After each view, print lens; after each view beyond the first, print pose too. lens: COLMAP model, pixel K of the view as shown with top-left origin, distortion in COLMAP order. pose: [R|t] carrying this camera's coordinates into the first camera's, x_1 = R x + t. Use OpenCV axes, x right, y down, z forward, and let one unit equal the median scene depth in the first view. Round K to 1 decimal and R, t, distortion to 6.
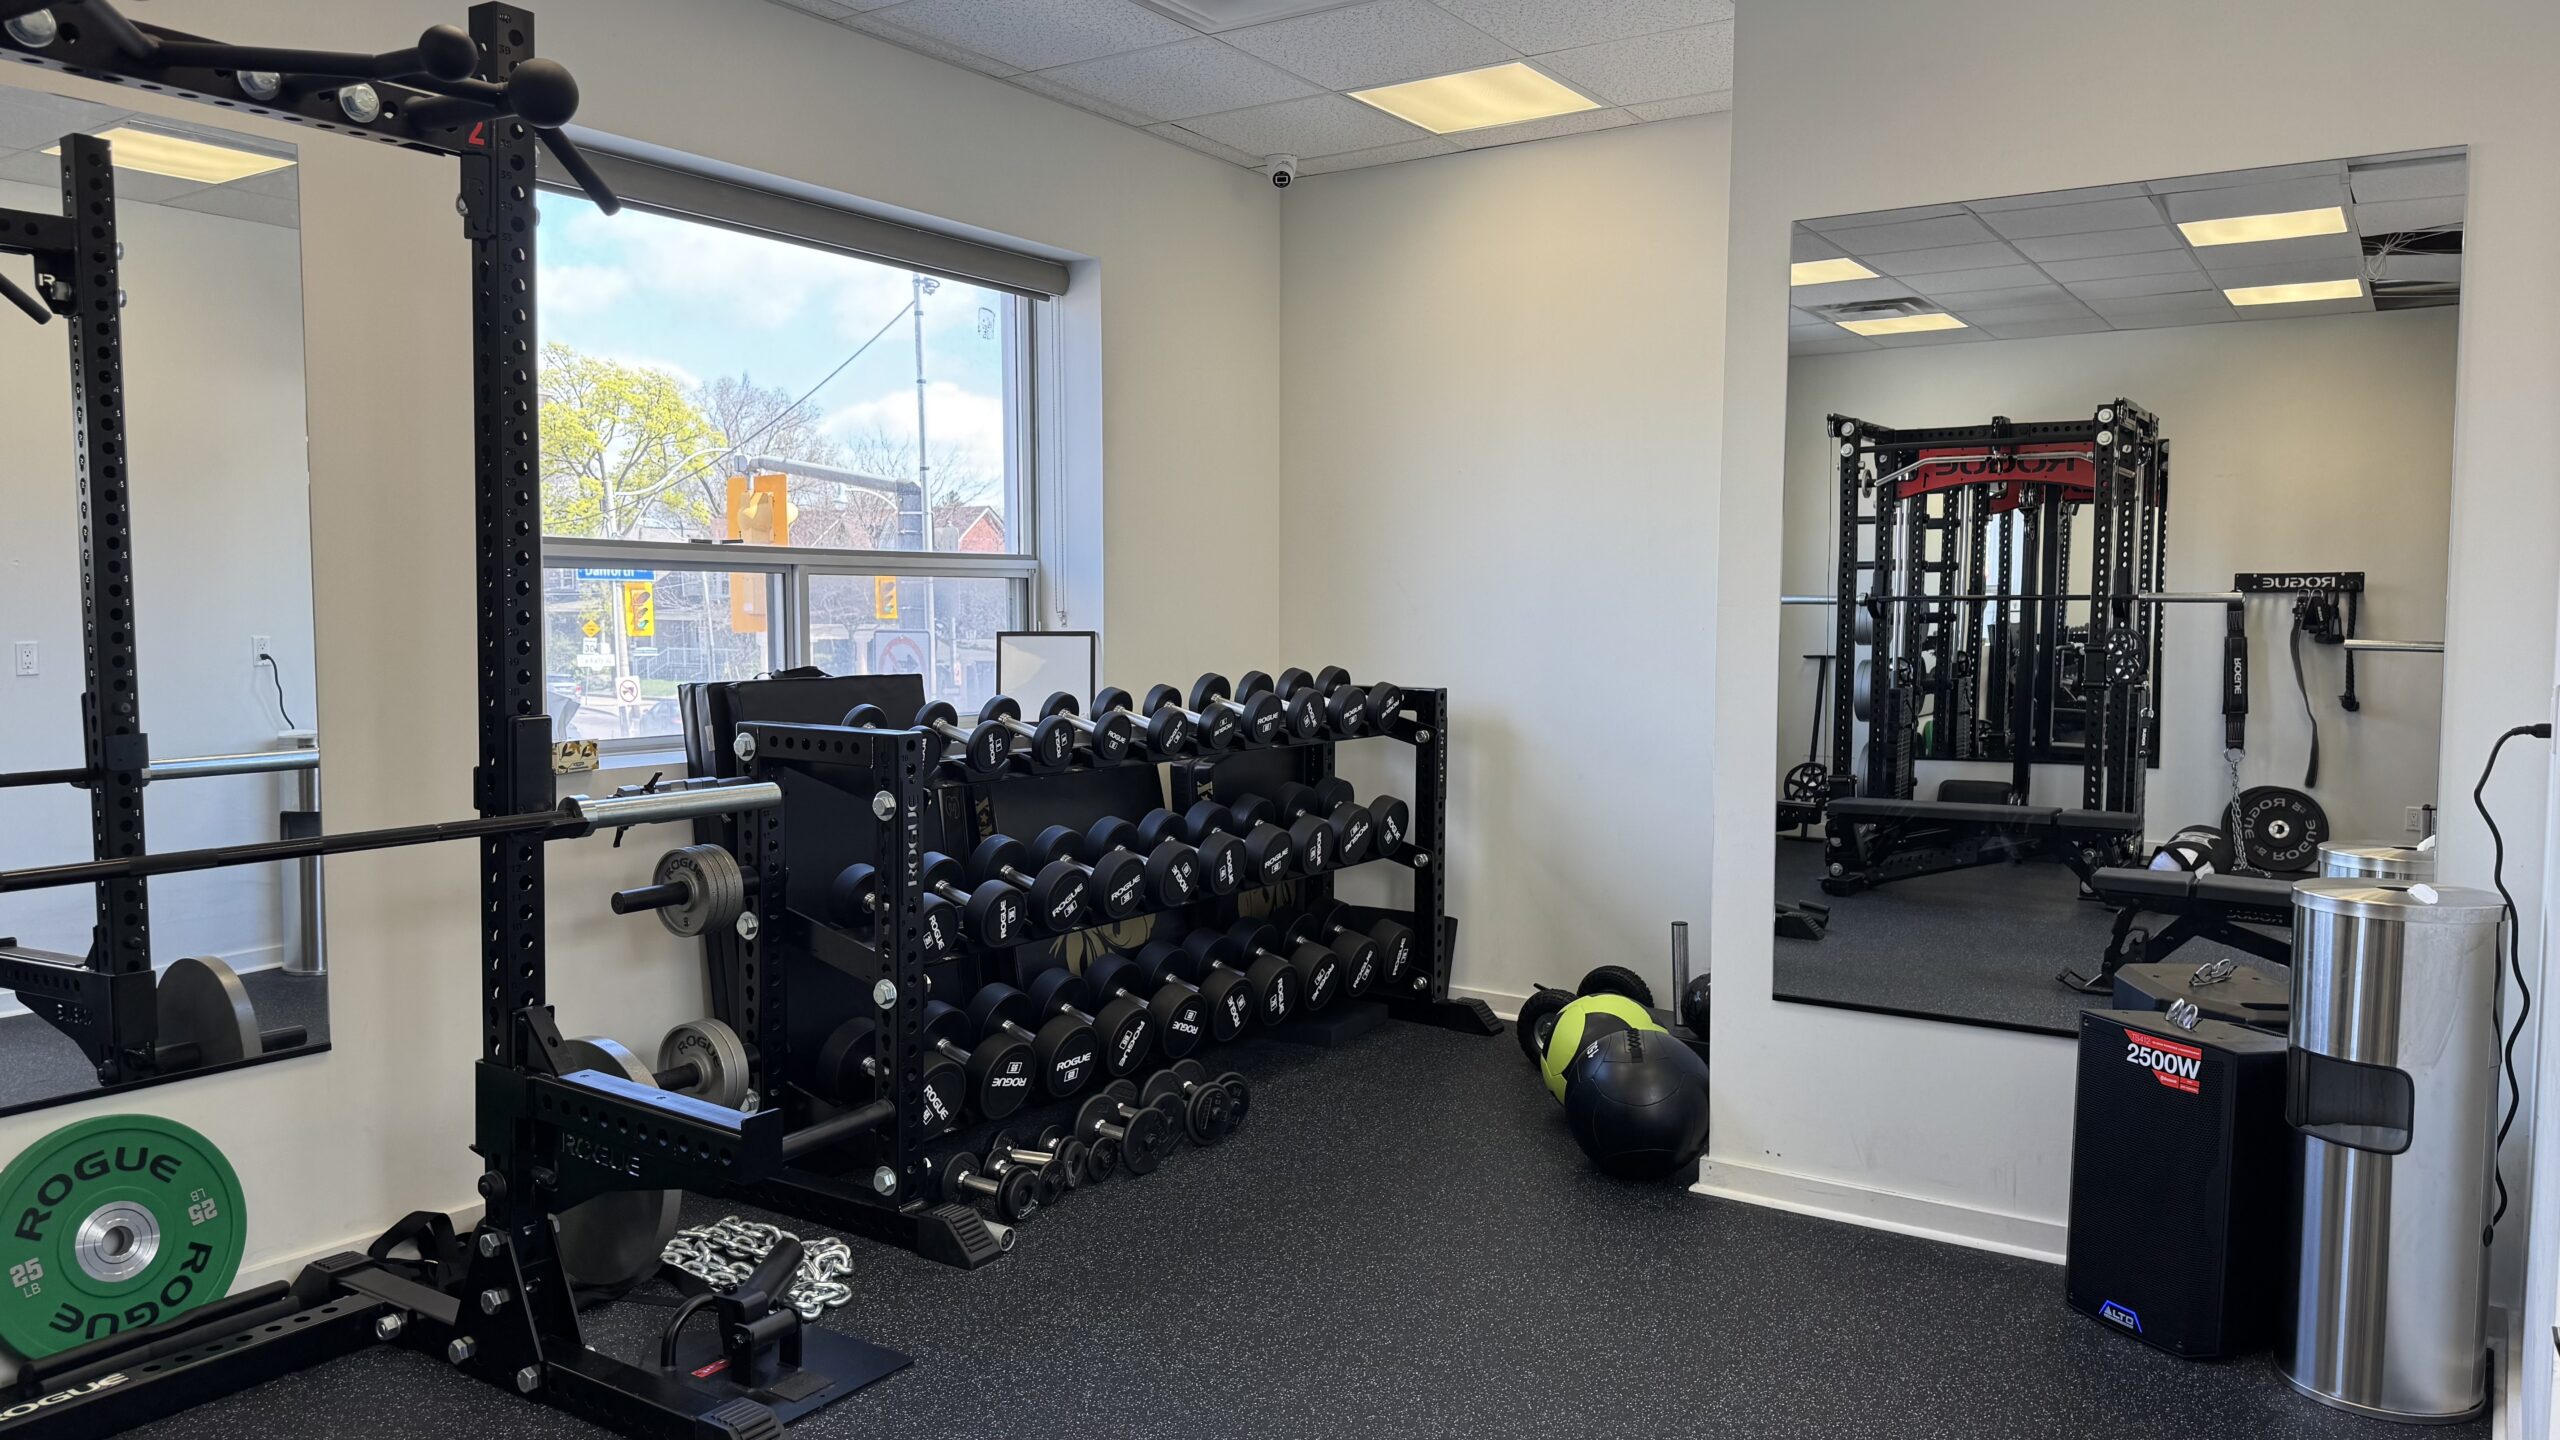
lens RADIAL K [[1766.5, 0, 1278.3], [0, 1766.5, 722.7], [0, 0, 1]] dist [0.133888, -0.208304]
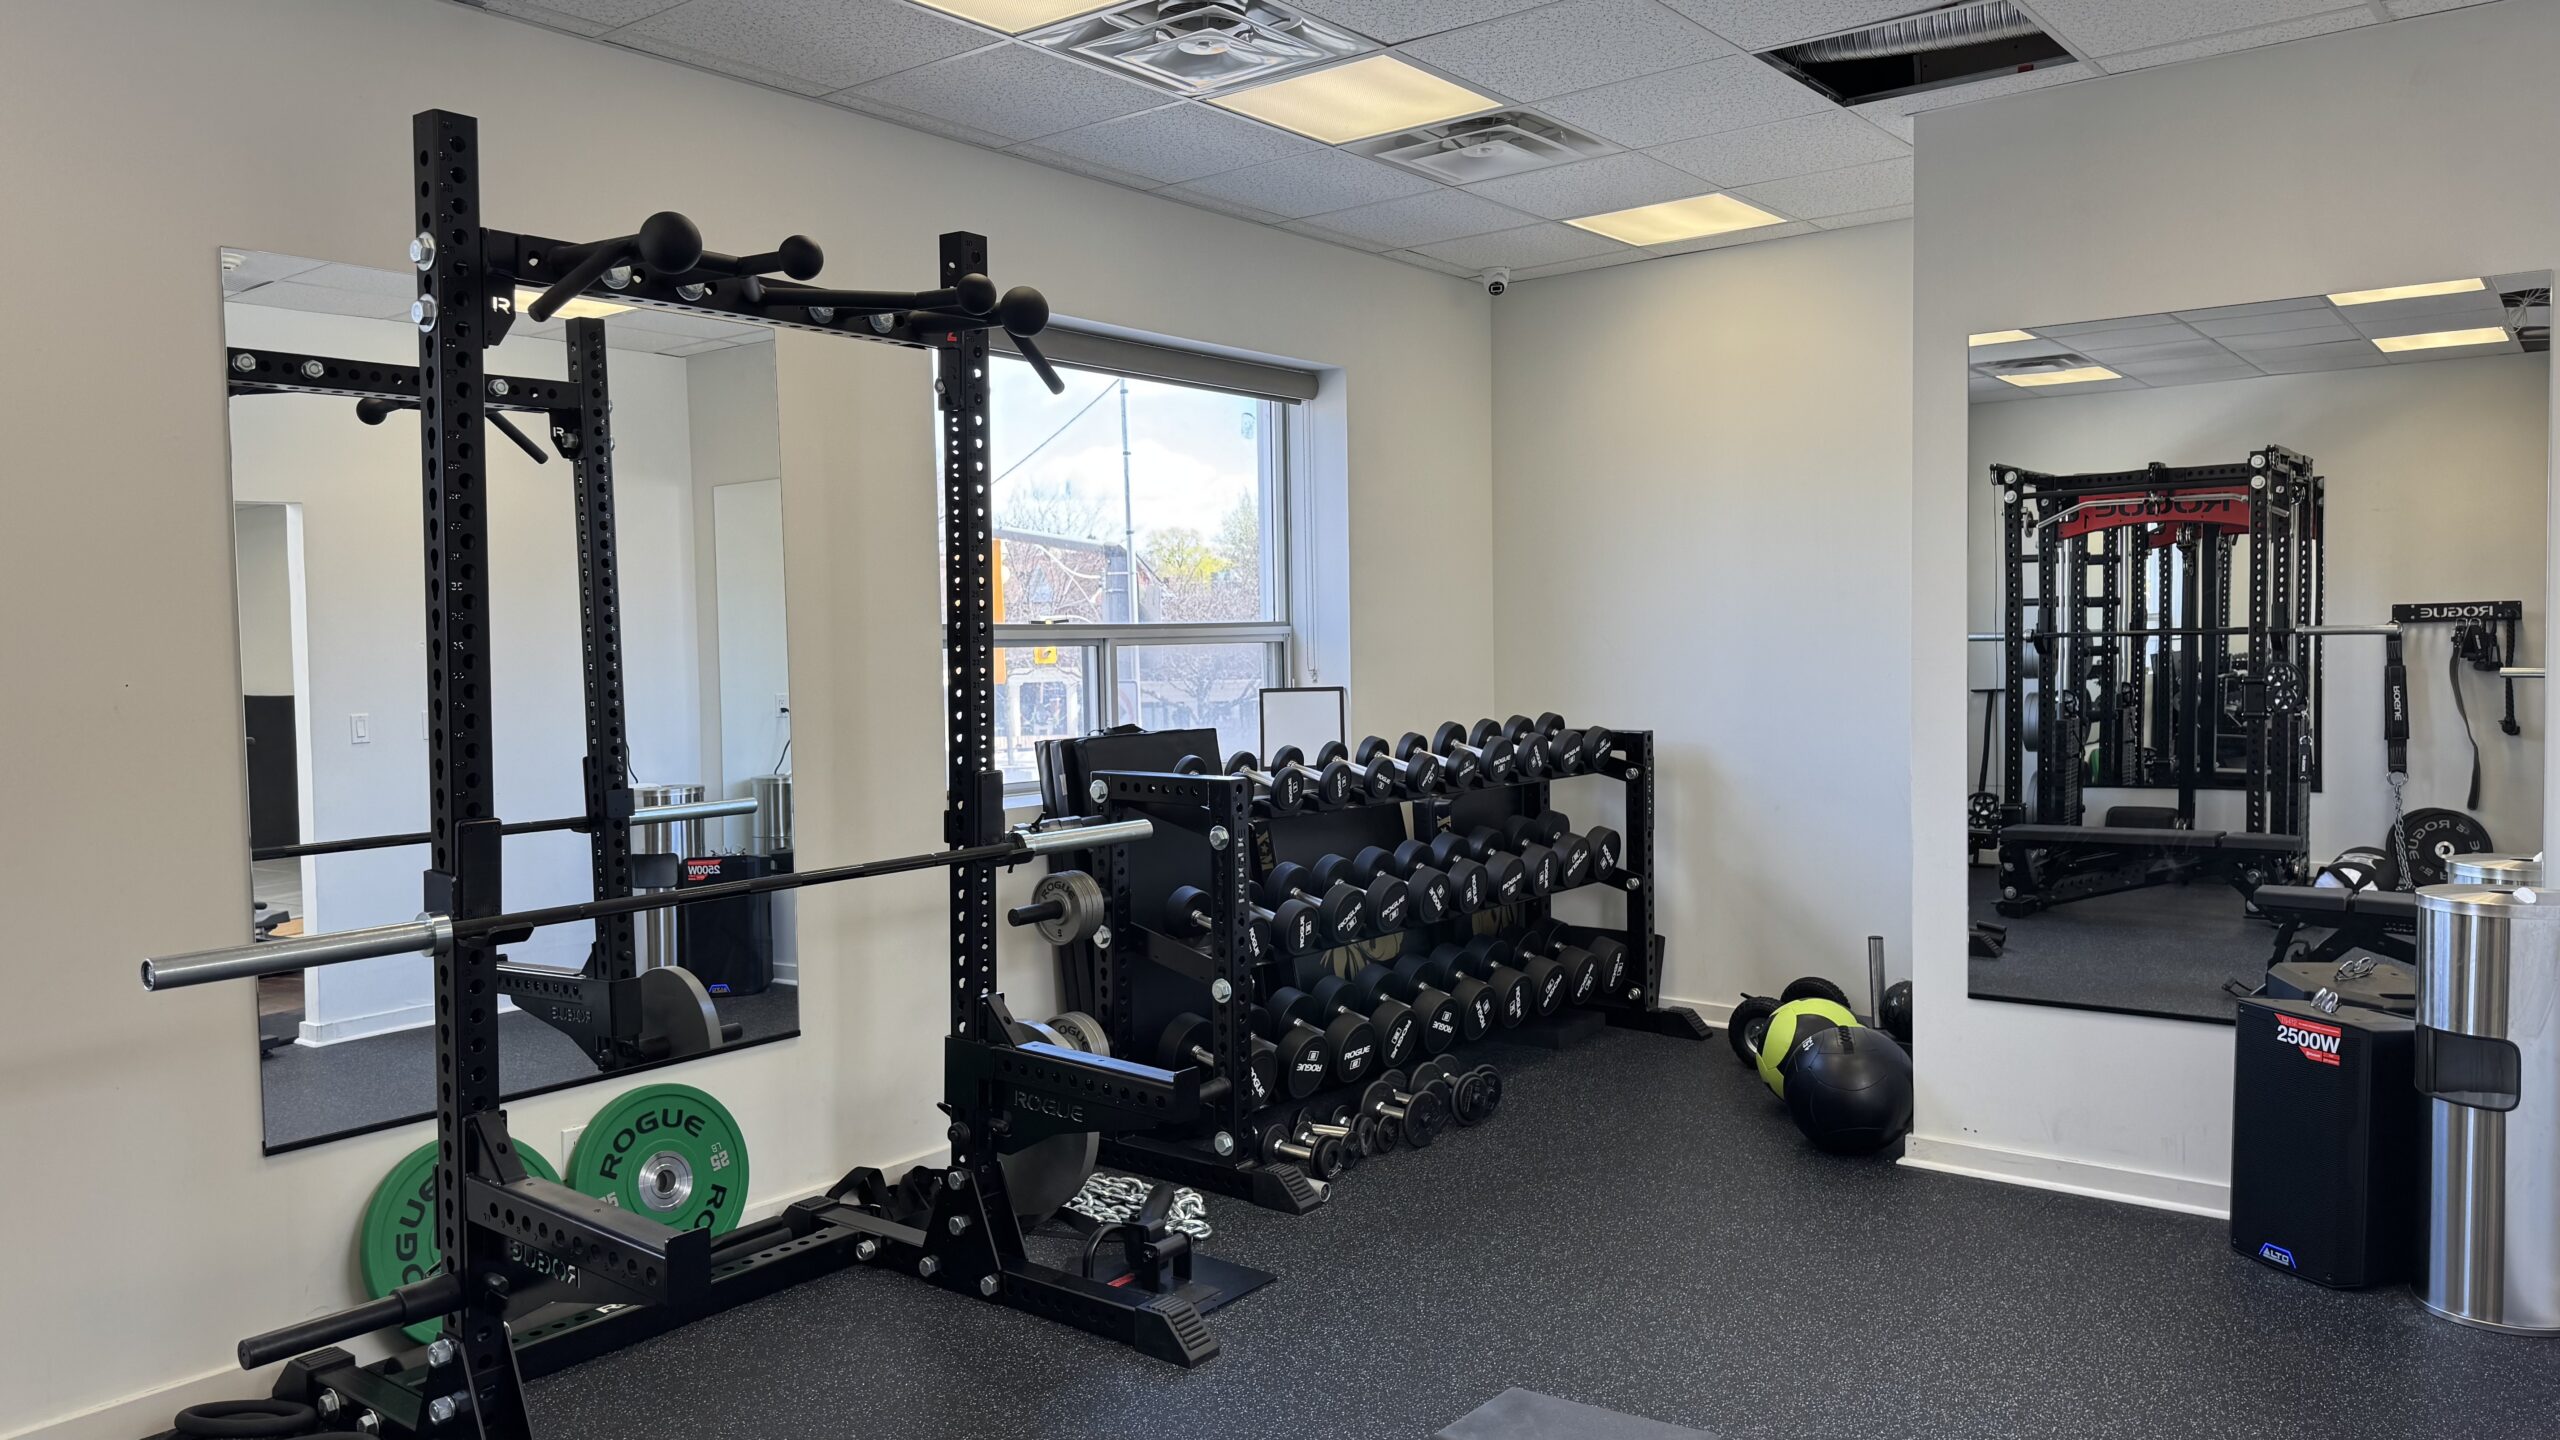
lens RADIAL K [[1774.8, 0, 1280.0], [0, 1774.8, 720.0], [0, 0, 1]] dist [0.110535, -0.150308]
pose [[0.997086, -0.017278, -0.074304, -0.063713], [0.015653, 0.999627, -0.022399, -0.004973], [0.074664, 0.021171, 0.996984, -0.167064]]
